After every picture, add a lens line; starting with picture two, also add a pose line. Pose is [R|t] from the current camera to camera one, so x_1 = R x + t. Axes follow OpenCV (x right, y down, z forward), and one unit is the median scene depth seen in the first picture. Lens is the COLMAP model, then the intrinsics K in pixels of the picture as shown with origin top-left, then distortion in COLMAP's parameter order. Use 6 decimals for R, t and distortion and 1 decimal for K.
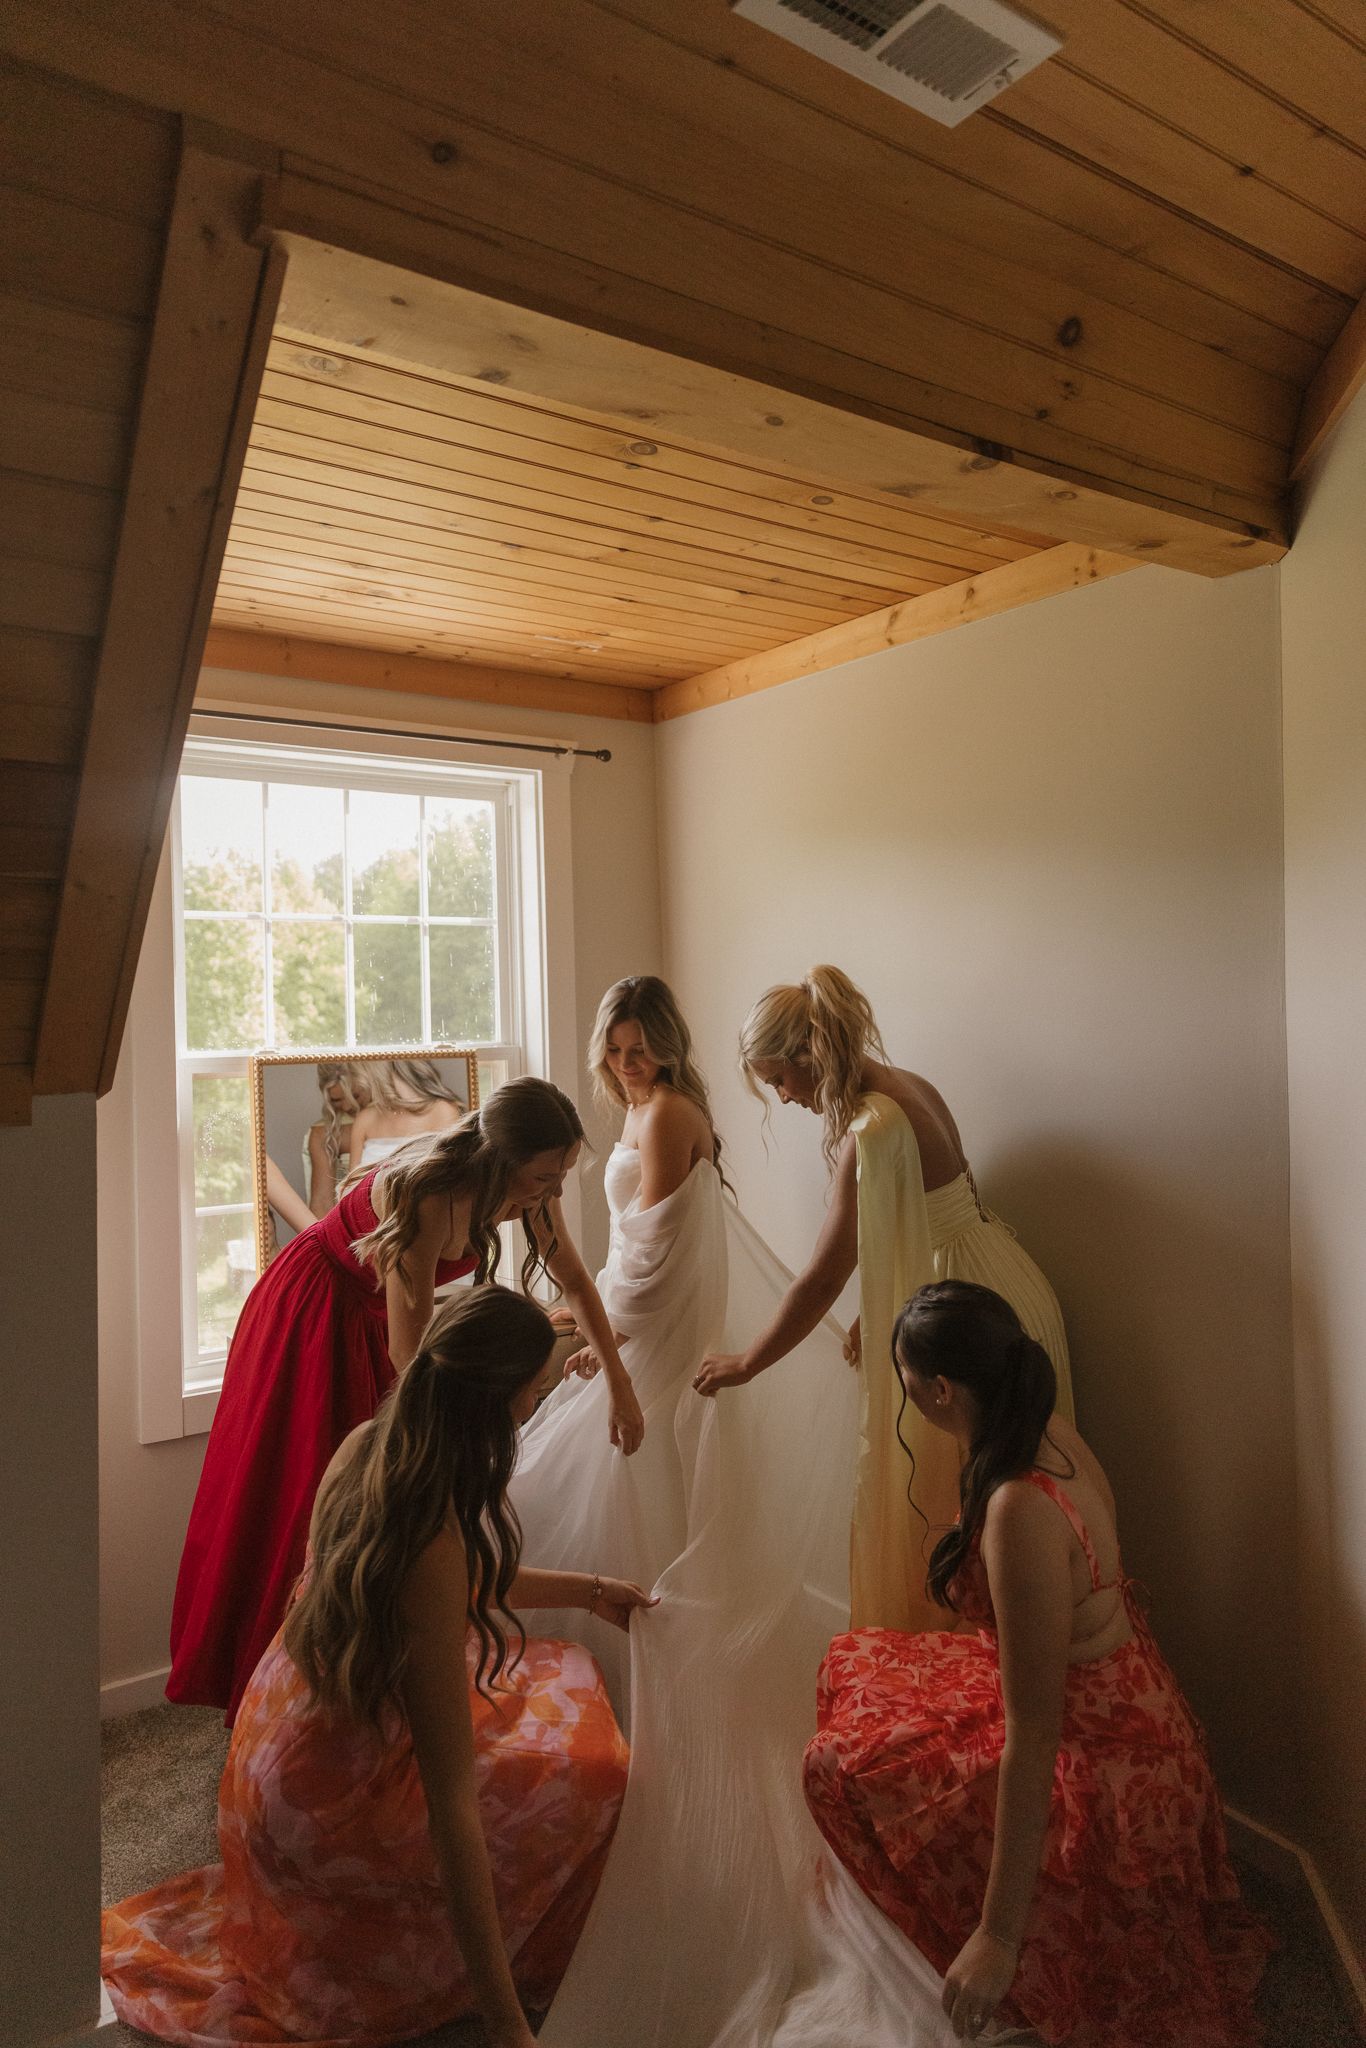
lens RADIAL K [[1281.8, 0, 688.8], [0, 1281.8, 991.1], [0, 0, 1]] dist [-0.003446, -0.000207]
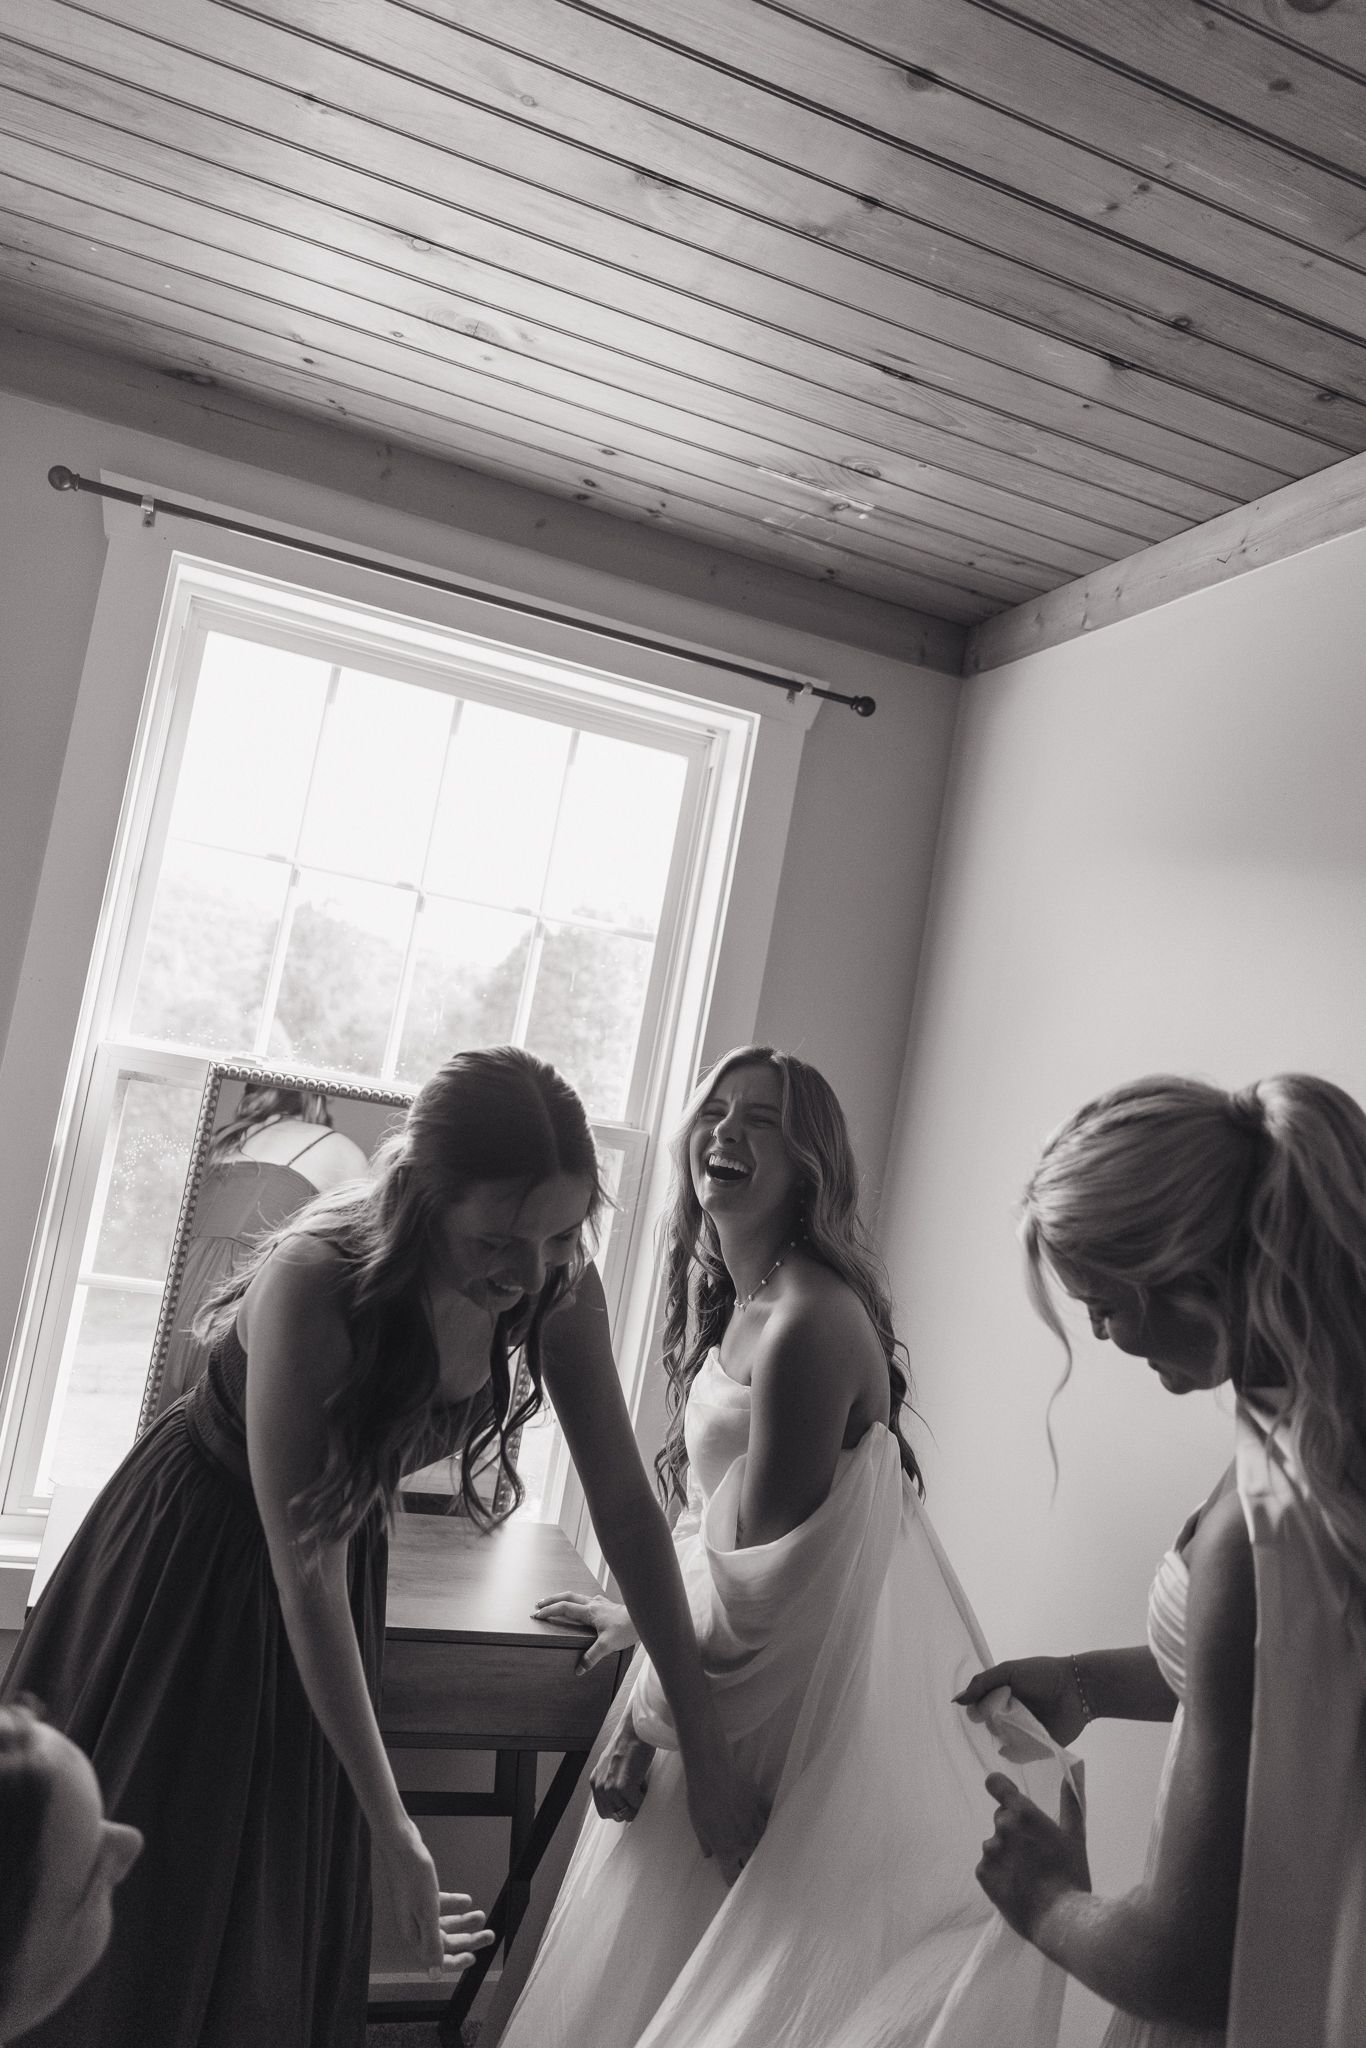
lens RADIAL K [[1281.8, 0, 688.8], [0, 1281.8, 991.1], [0, 0, 1]] dist [-0.003446, -0.000207]
pose [[0.937866, 0.175195, -0.299522, 0.068694], [-0.198035, 0.979047, -0.047427, -0.000604], [0.284937, 0.103796, 0.952910, 0.412024]]
